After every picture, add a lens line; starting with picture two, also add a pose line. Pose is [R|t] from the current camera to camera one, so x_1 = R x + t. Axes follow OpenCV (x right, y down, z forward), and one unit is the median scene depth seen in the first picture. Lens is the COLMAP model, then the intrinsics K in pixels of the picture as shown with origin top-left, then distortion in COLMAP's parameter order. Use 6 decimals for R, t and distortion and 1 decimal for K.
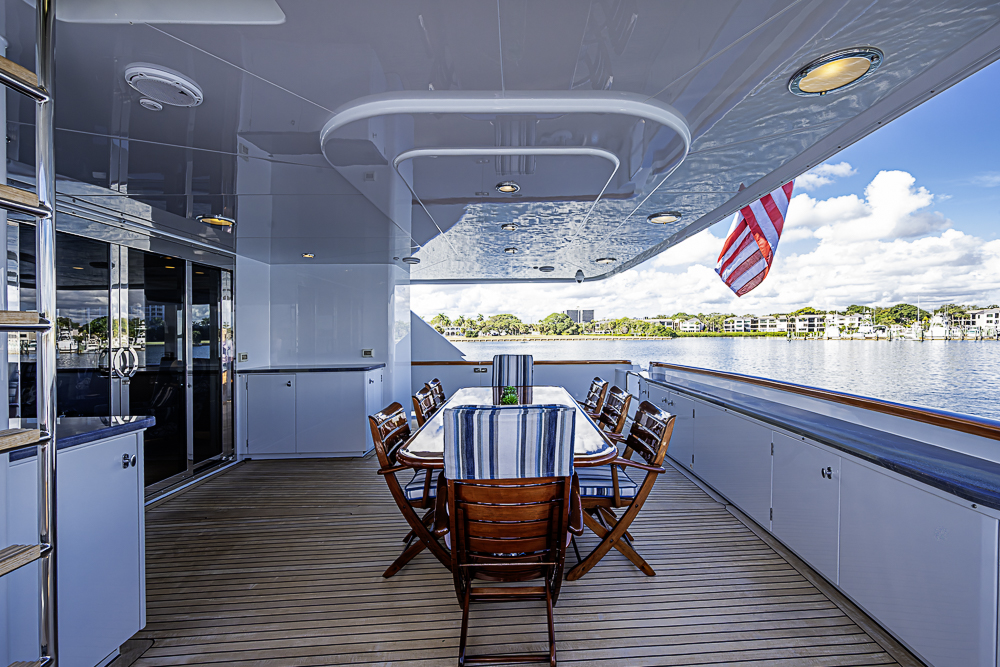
lens RADIAL K [[431.9, 0, 500.0], [0, 431.9, 333.5], [0, 0, 1]] dist [0.000823, -0.000167]
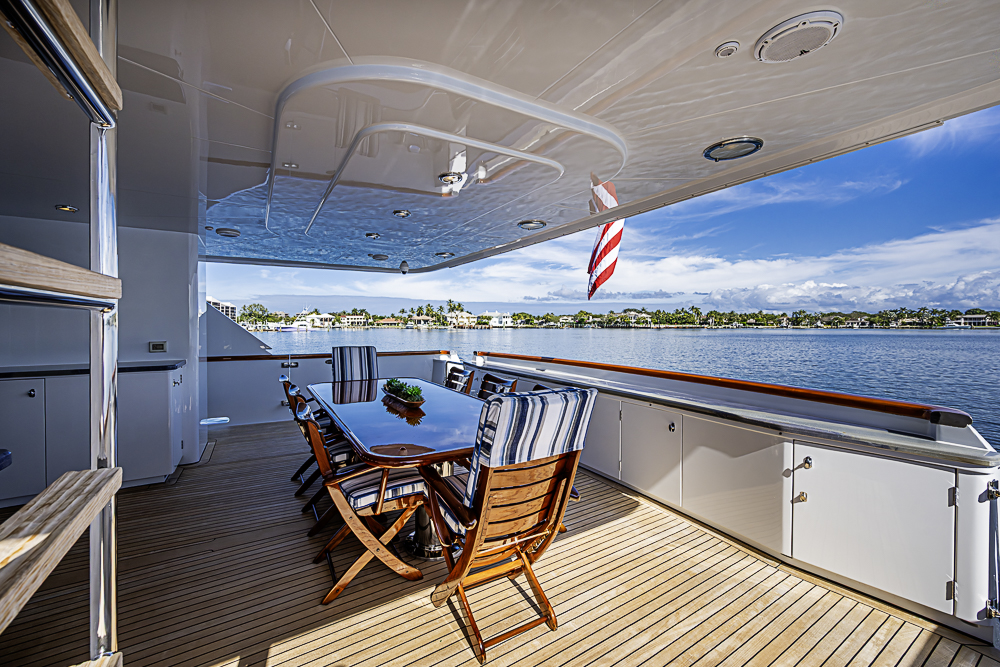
lens RADIAL K [[440.9, 0, 470.9], [0, 440.9, 326.8], [0, 0, 1]] dist [0.000358, 0.000015]
pose [[0.866810, 0.008343, 0.498569, -0.233521], [-0.009869, 0.999951, 0.000424, 0.004214], [-0.498541, -0.005288, 0.866850, 0.049693]]
